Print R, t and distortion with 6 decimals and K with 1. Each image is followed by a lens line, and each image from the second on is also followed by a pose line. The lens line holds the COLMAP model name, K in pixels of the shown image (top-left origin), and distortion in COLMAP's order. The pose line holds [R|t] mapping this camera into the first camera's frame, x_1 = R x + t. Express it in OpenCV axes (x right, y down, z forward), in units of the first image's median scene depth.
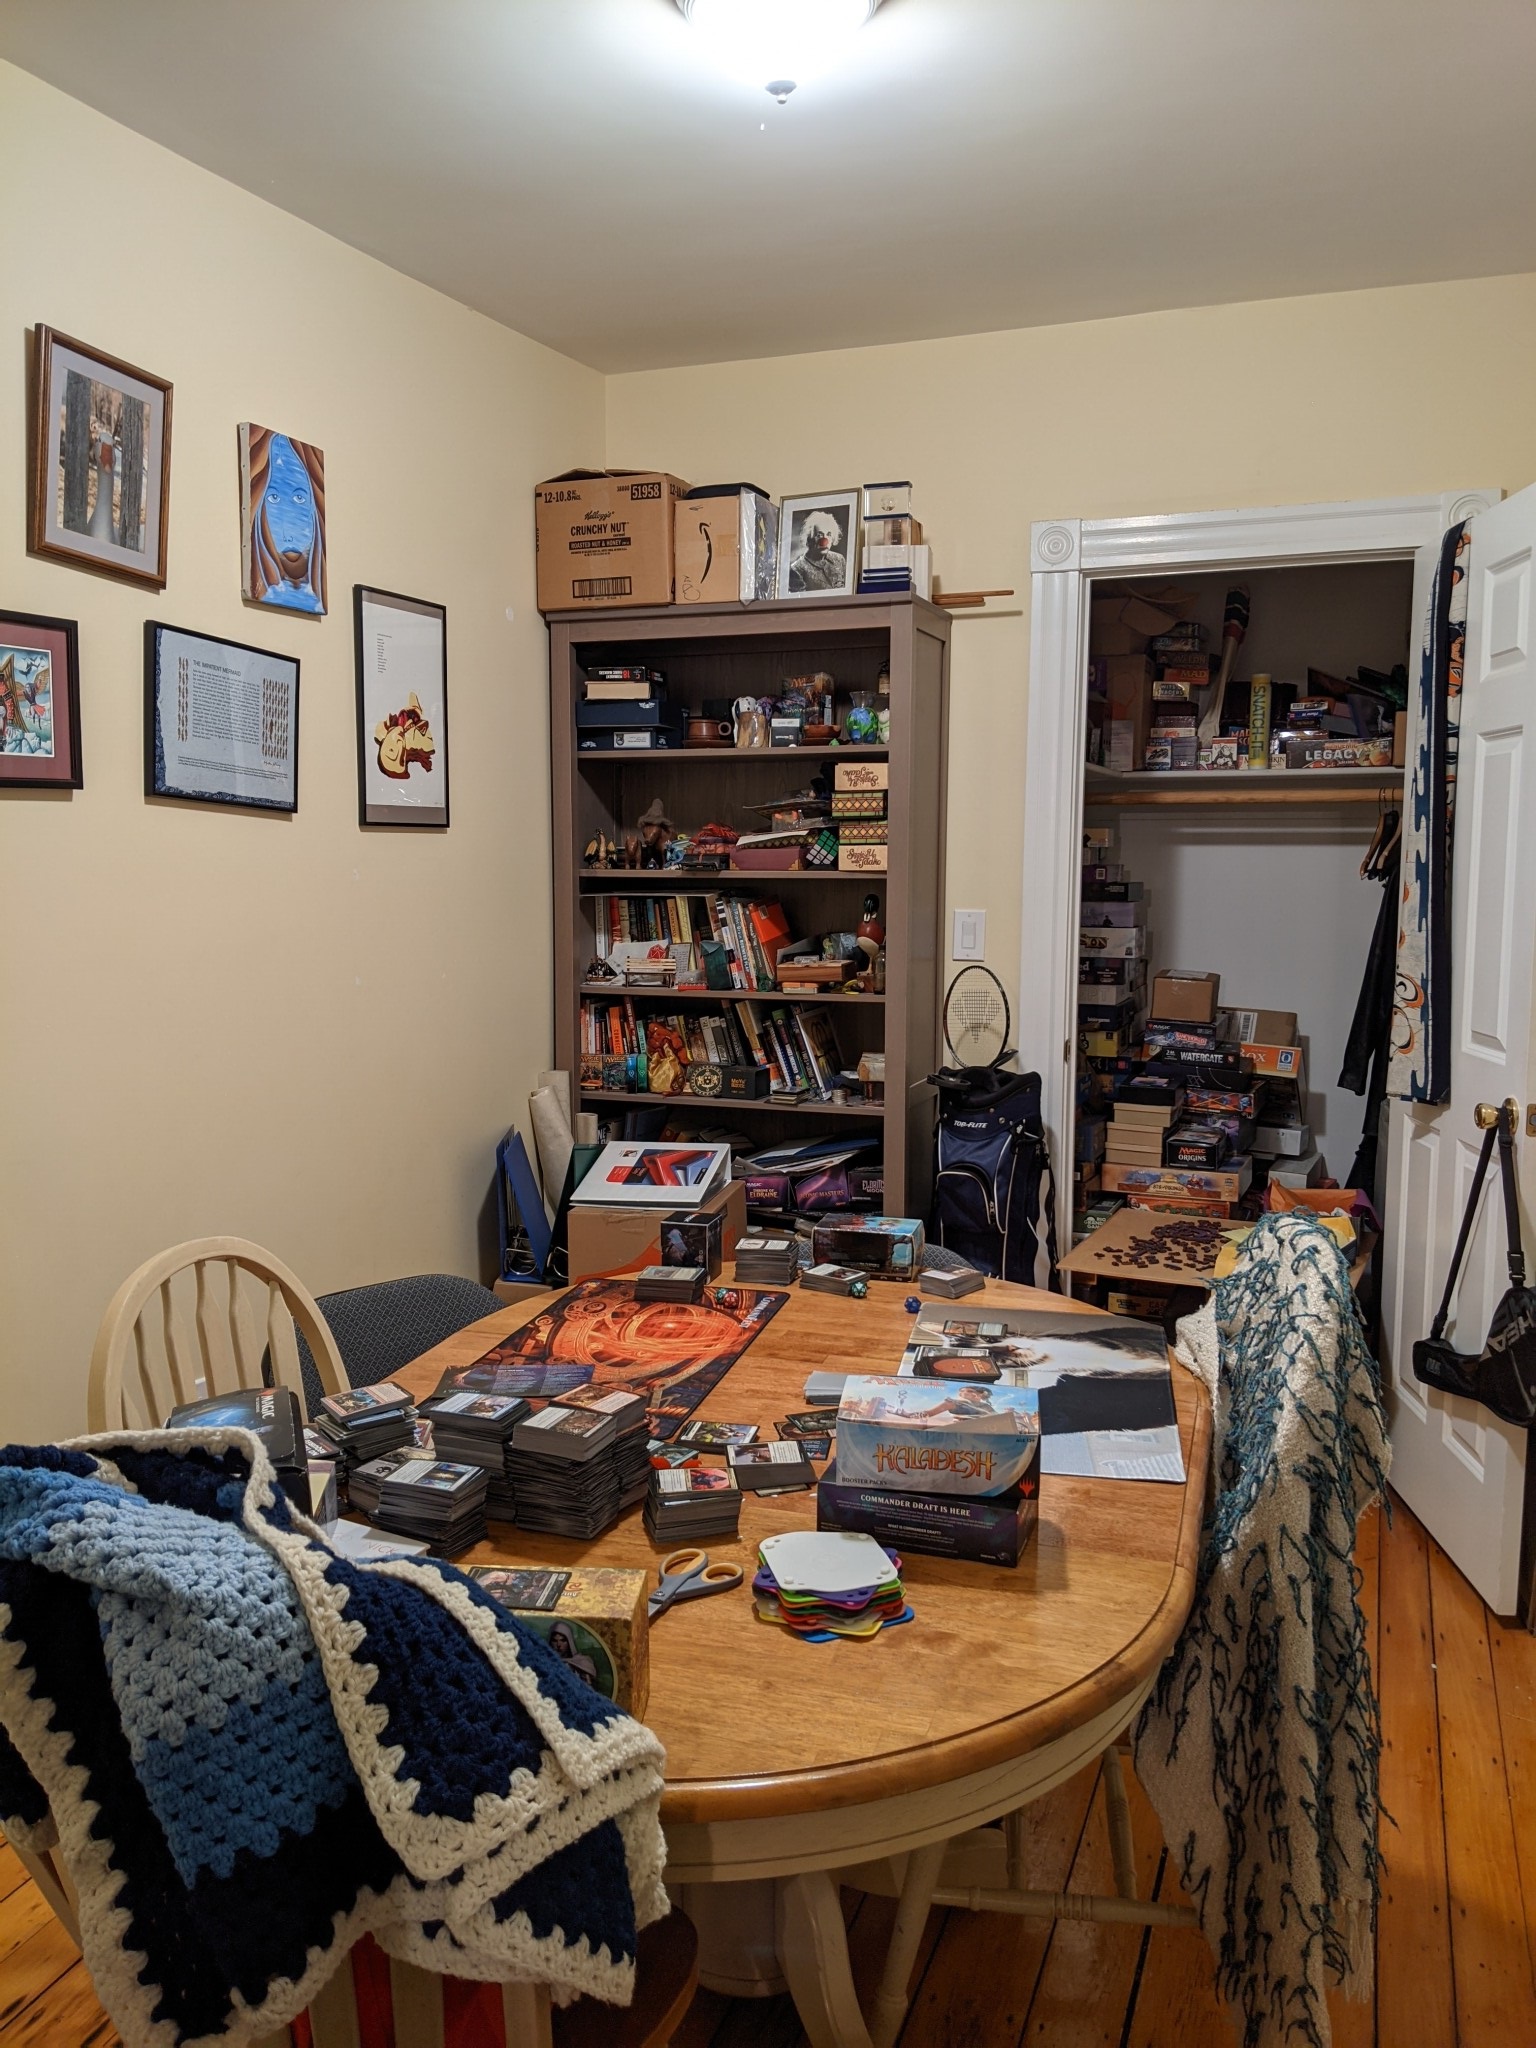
lens RADIAL K [[1601.7, 0, 761.9], [0, 1601.7, 1016.3], [0, 0, 1]] dist [0.050897, -0.085025]
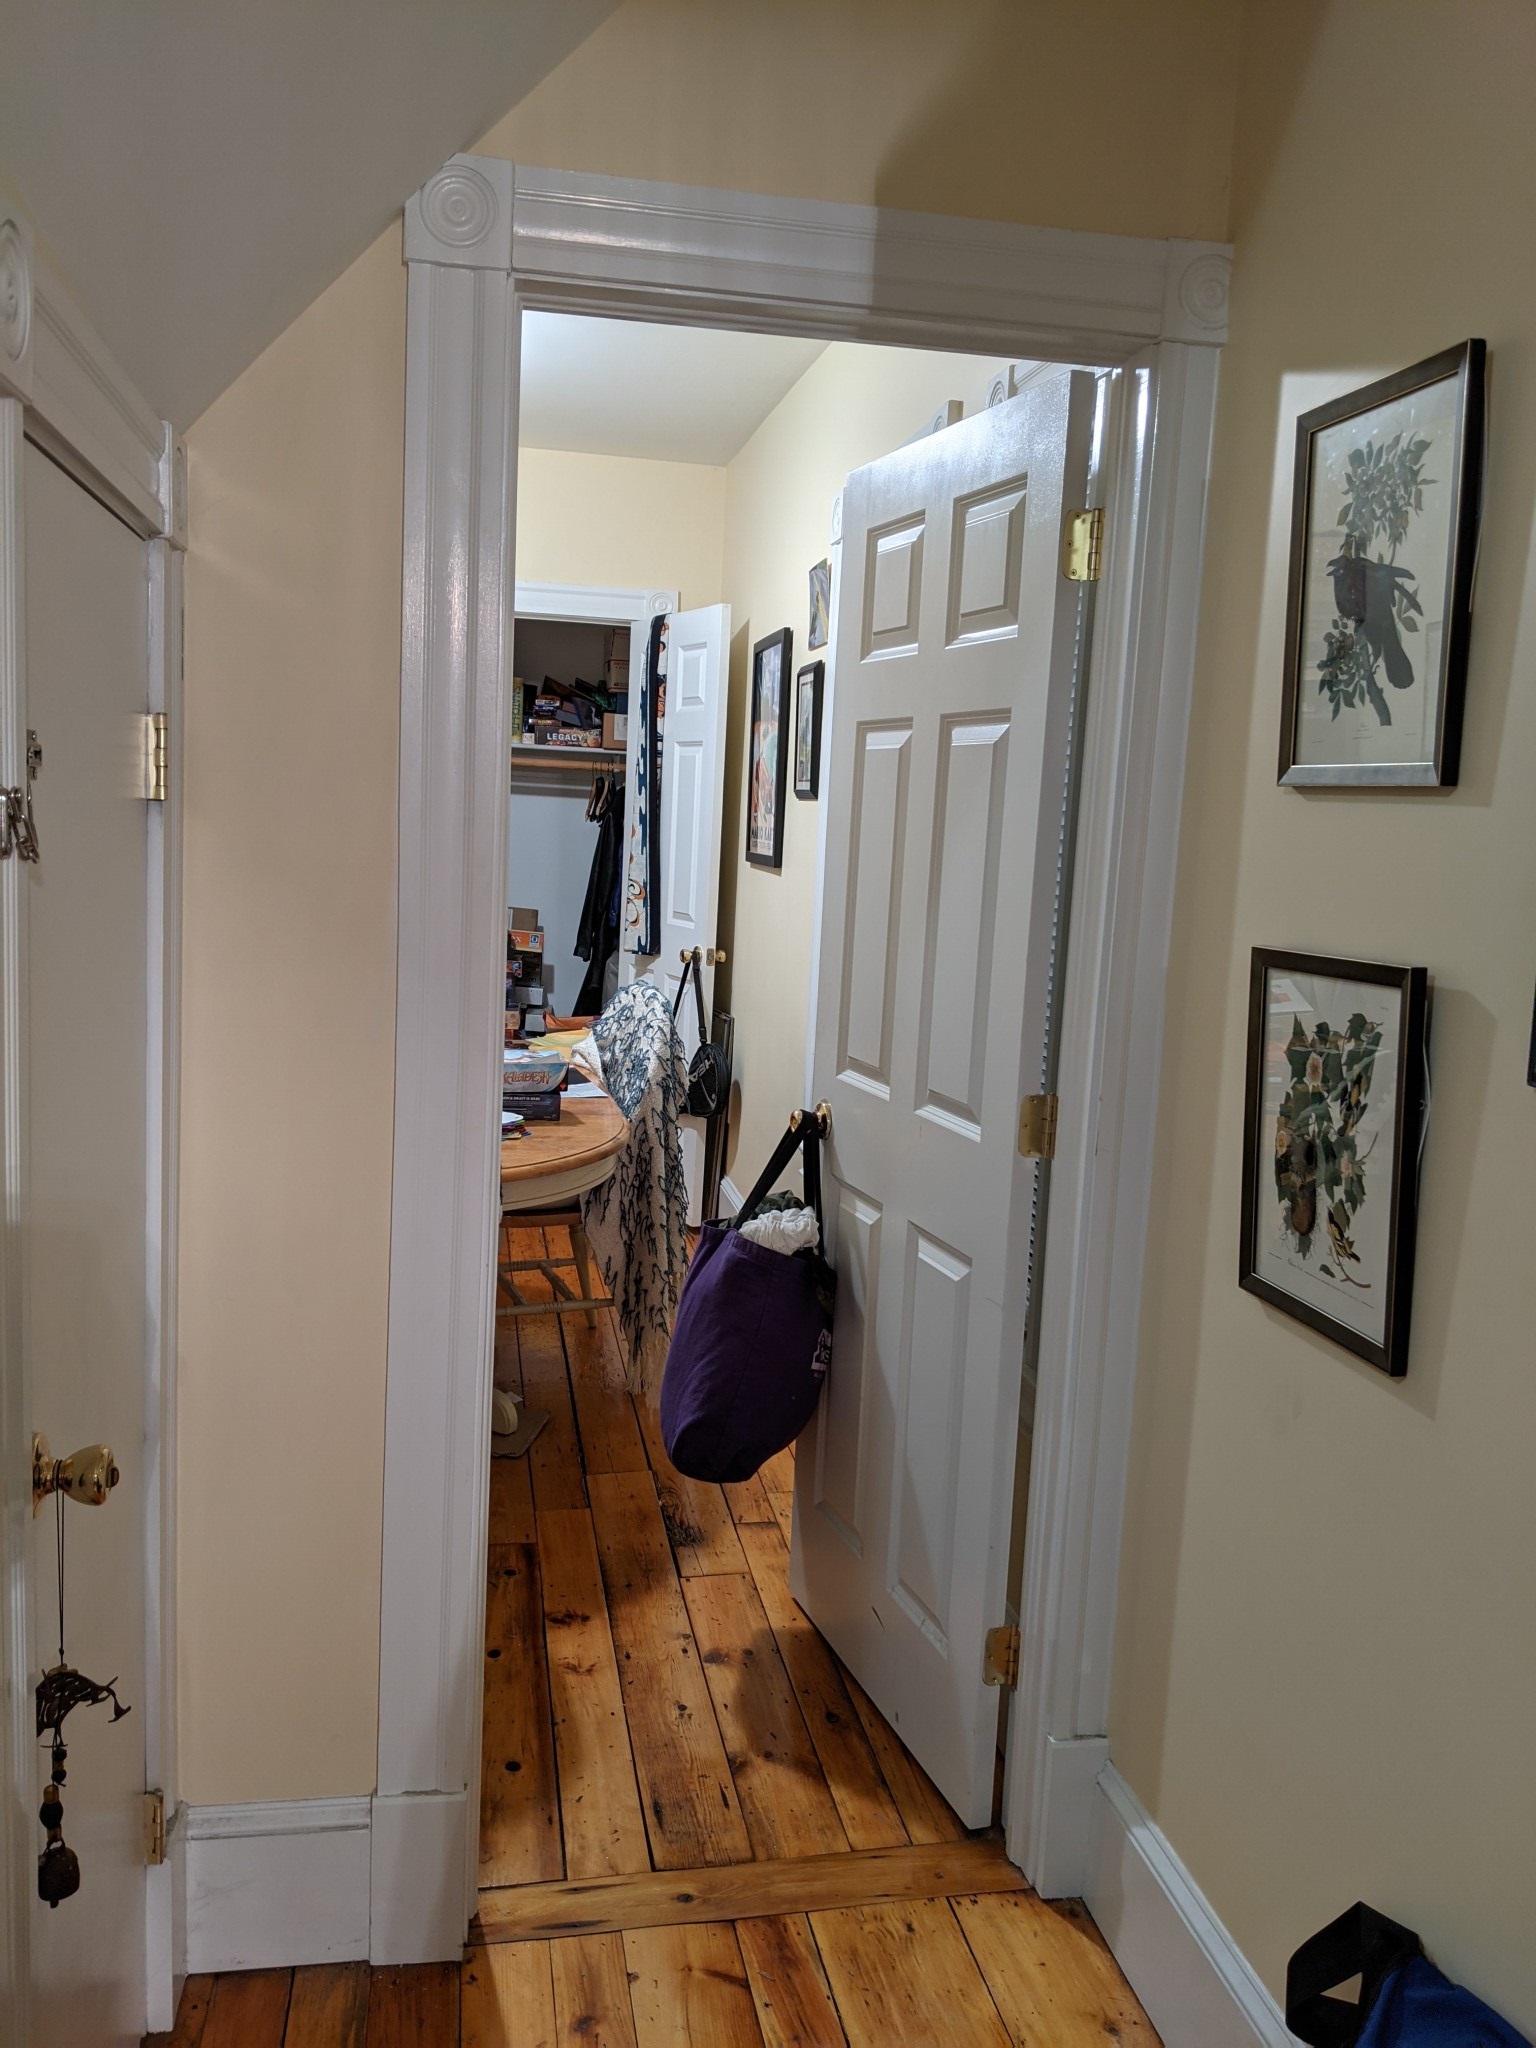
lens RADIAL K [[1601.7, 0, 761.9], [0, 1601.7, 1016.3], [0, 0, 1]] dist [0.050897, -0.085025]
pose [[0.852575, -0.022958, 0.522100, -0.394052], [0.000222, 0.999050, 0.043568, 0.047173], [-0.522605, -0.037030, 0.851771, -0.547375]]
